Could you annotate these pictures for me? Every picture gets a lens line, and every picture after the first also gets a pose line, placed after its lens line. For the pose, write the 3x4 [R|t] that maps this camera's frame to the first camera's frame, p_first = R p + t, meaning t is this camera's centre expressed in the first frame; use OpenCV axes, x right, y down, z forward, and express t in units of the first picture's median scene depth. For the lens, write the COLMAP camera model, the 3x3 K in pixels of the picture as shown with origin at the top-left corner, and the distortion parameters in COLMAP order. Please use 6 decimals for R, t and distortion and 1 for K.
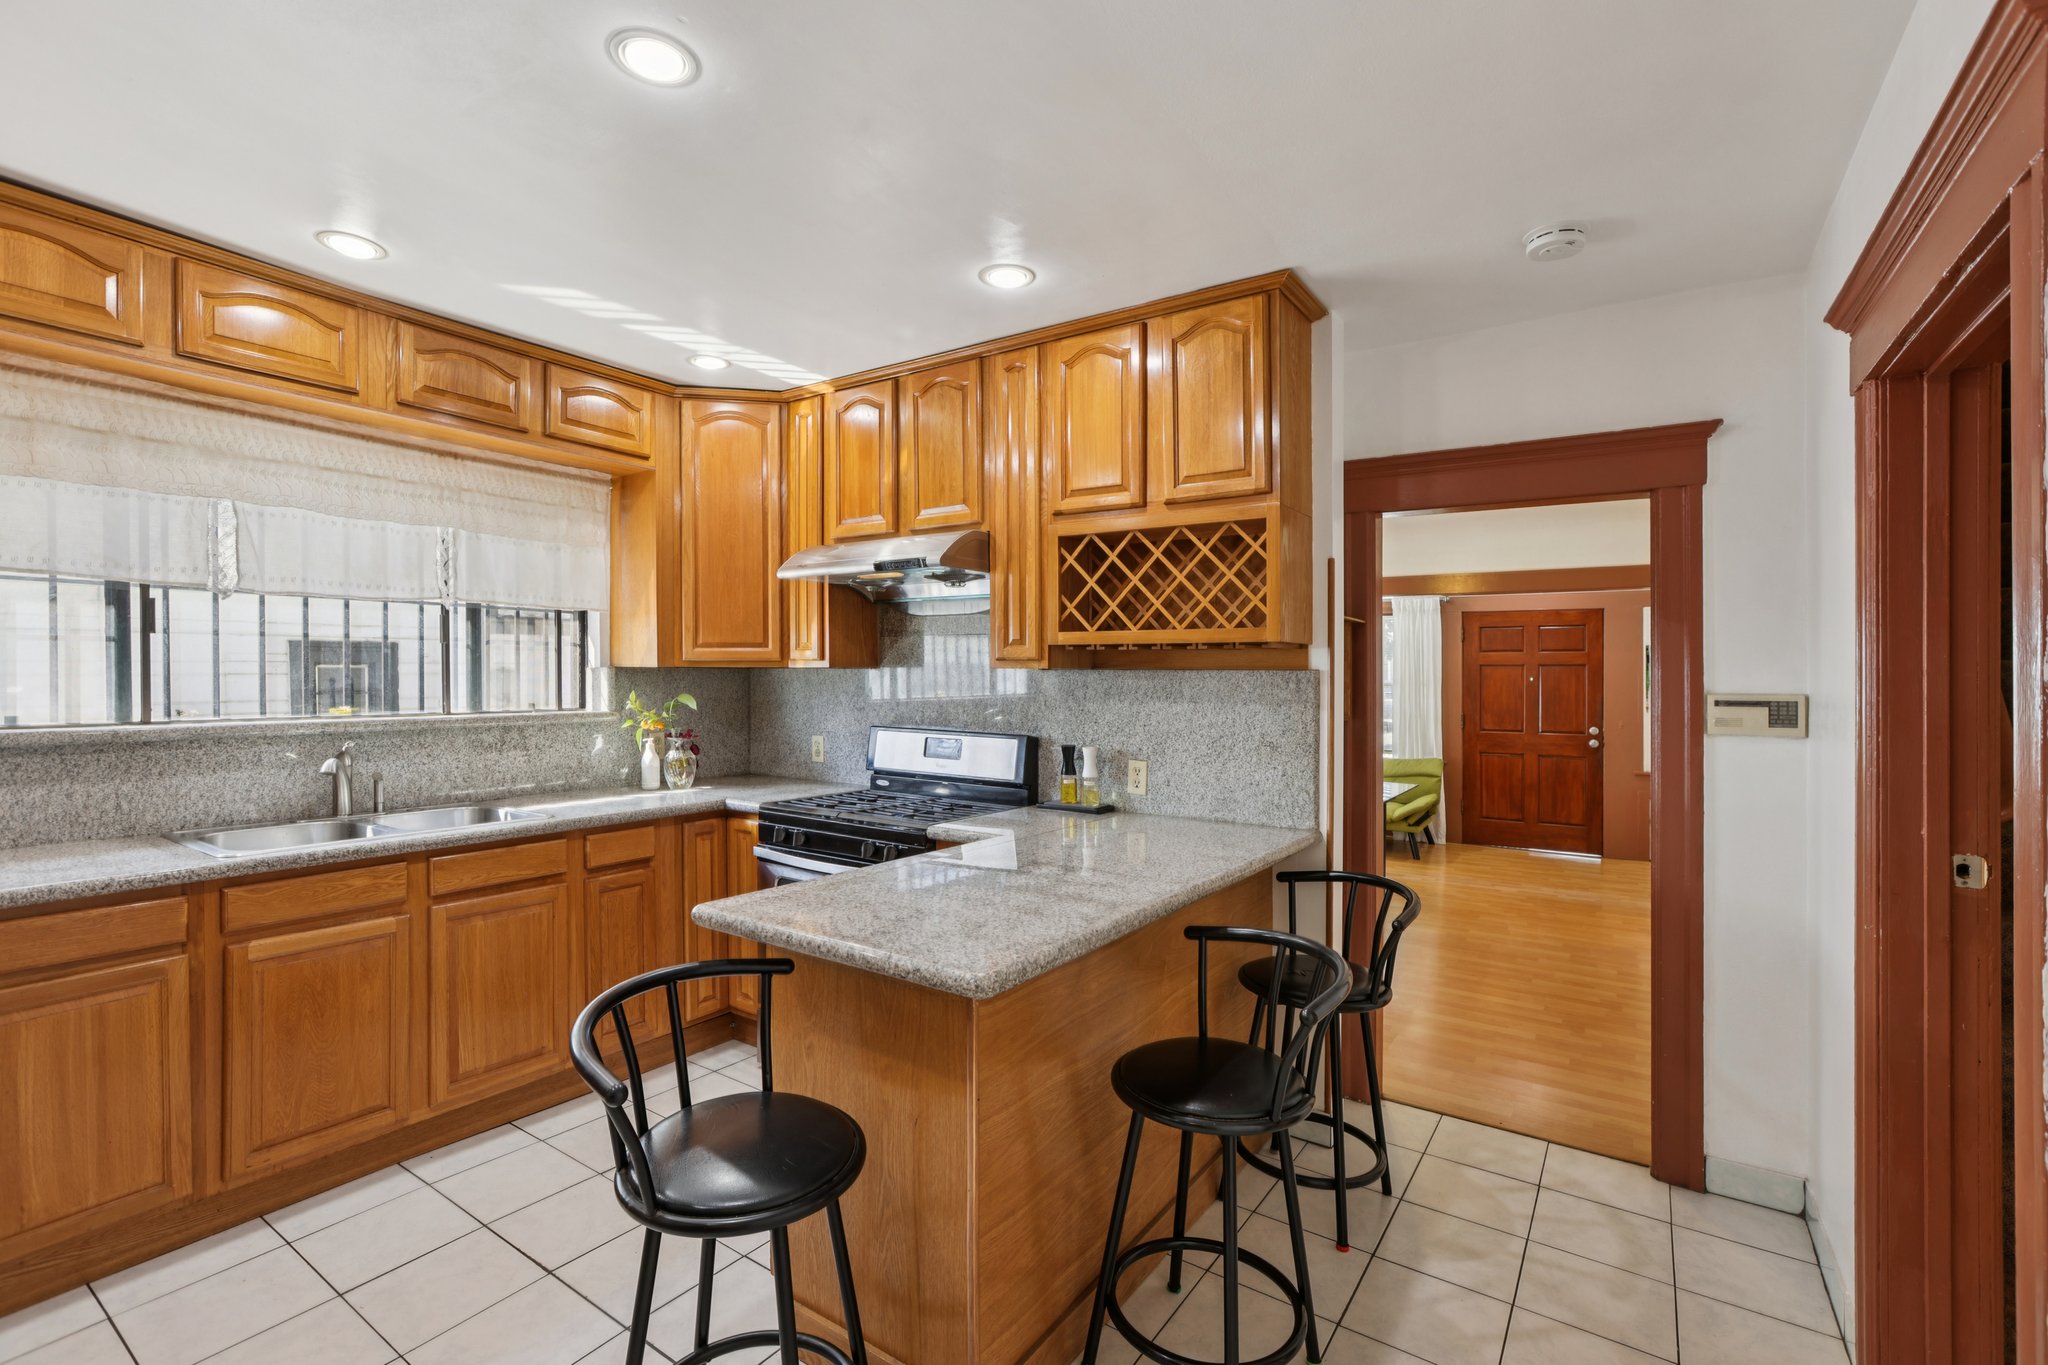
lens RADIAL K [[914.3, 0, 1024.0], [0, 914.3, 682.5], [0, 0, 1]] dist [-0.037357, 0.016465]
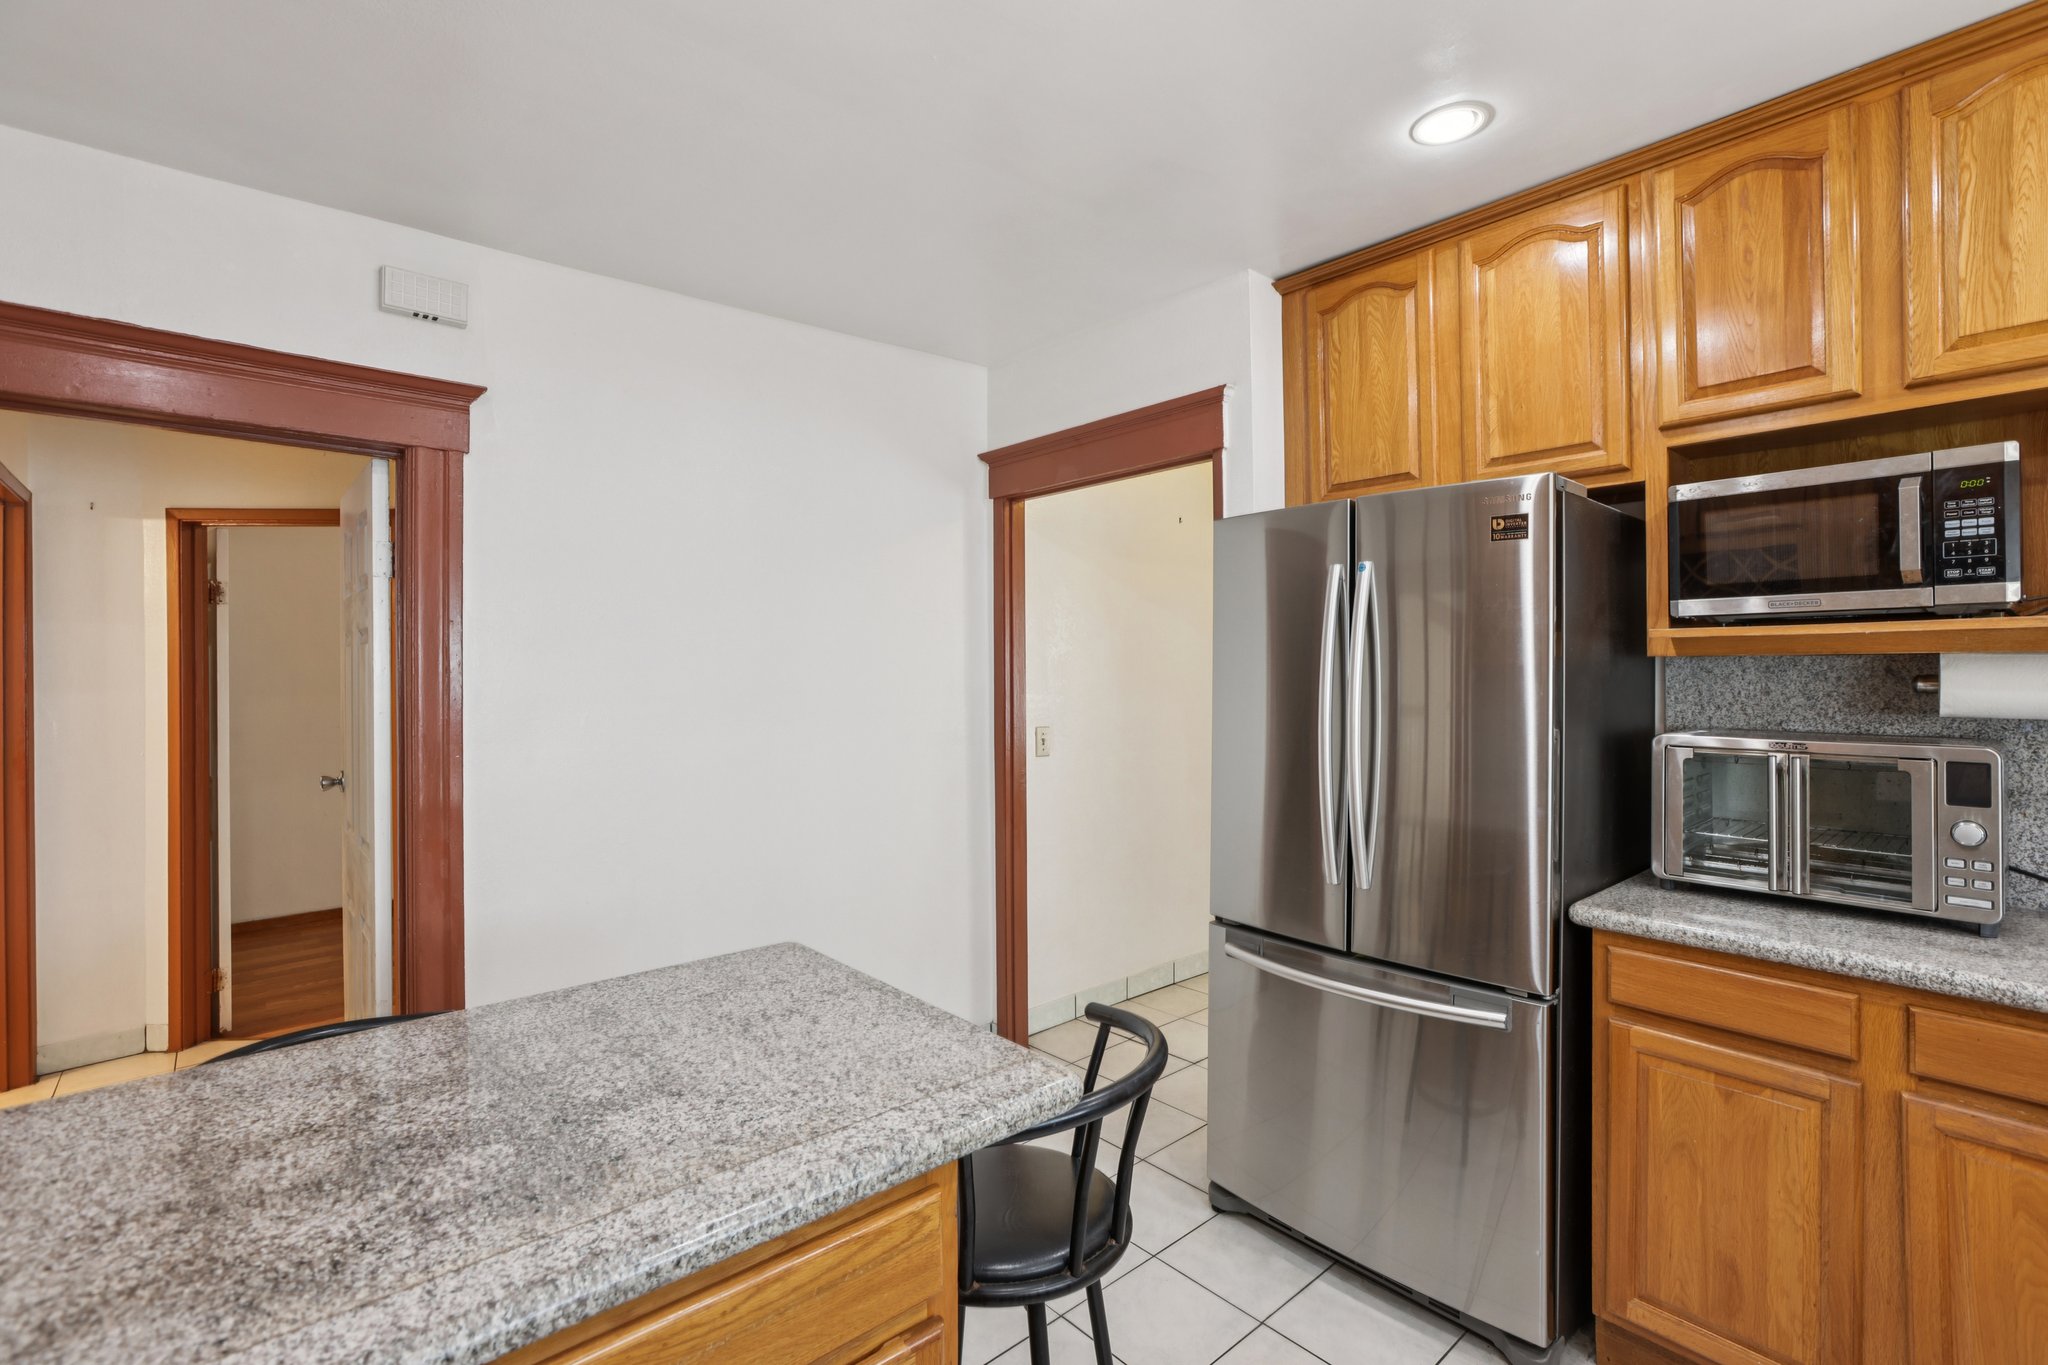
lens RADIAL K [[914.3, 0, 1024.0], [0, 914.3, 682.5], [0, 0, 1]] dist [-0.037357, 0.016465]
pose [[-0.968142, -0.005225, 0.250348, -0.274189], [0.000303, 0.999757, 0.022039, -0.012387], [-0.250402, 0.021412, -0.967905, 0.906449]]
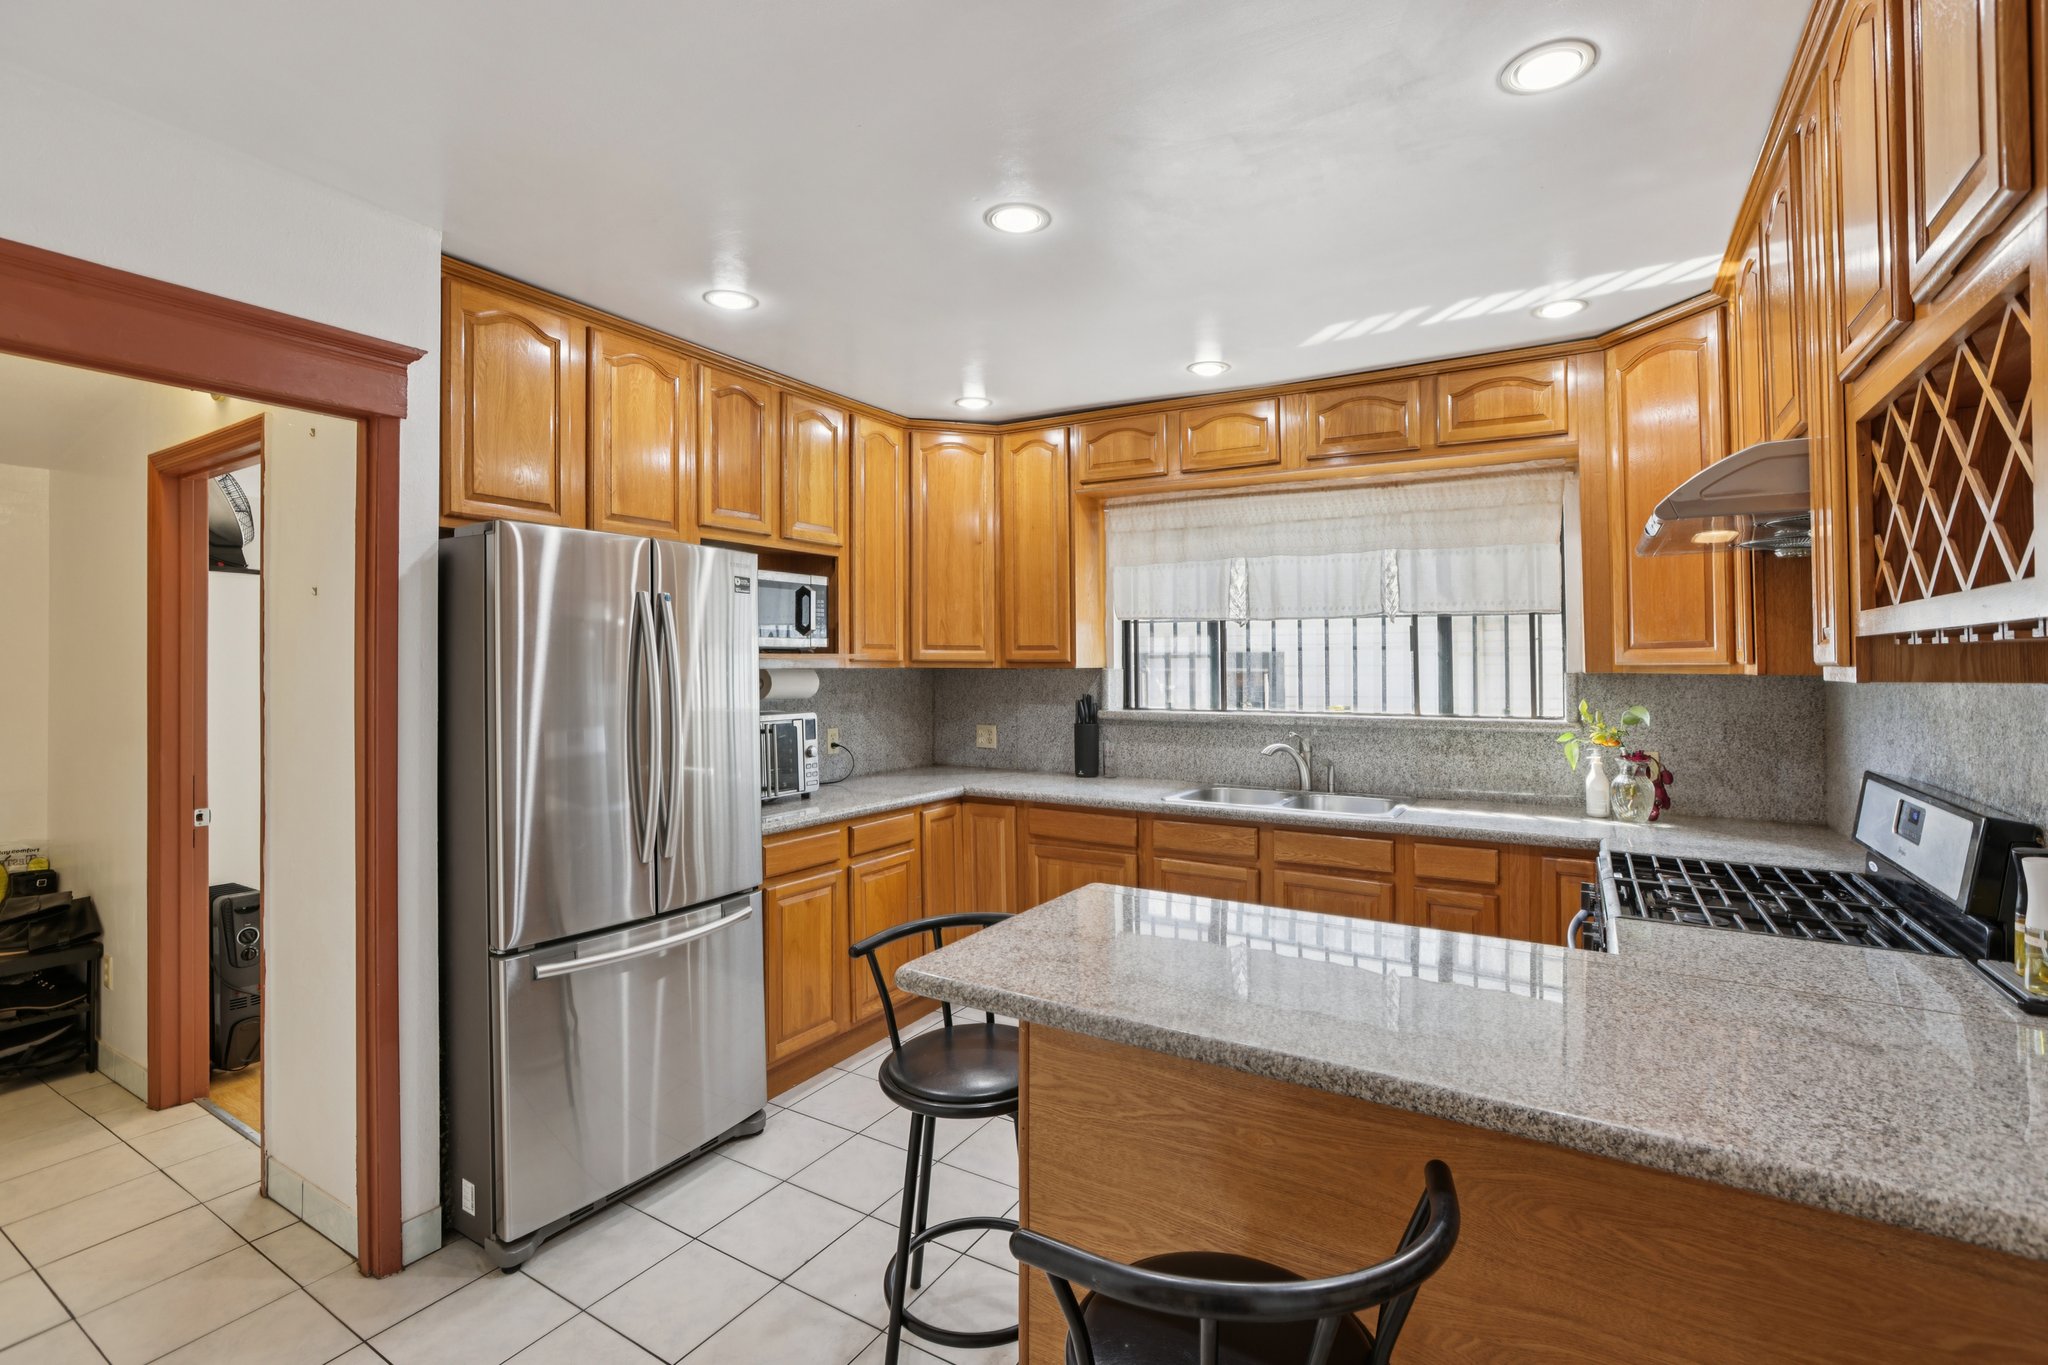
lens RADIAL K [[928.2, 0, 1021.4], [0, 928.2, 681.1], [0, 0, 1]] dist [-0.040910, 0.014160]
pose [[0.058034, 0.013377, -0.998225, 0.487537], [-0.006643, 0.999893, 0.013013, -0.019943], [0.998293, 0.005876, 0.058117, 0.481460]]
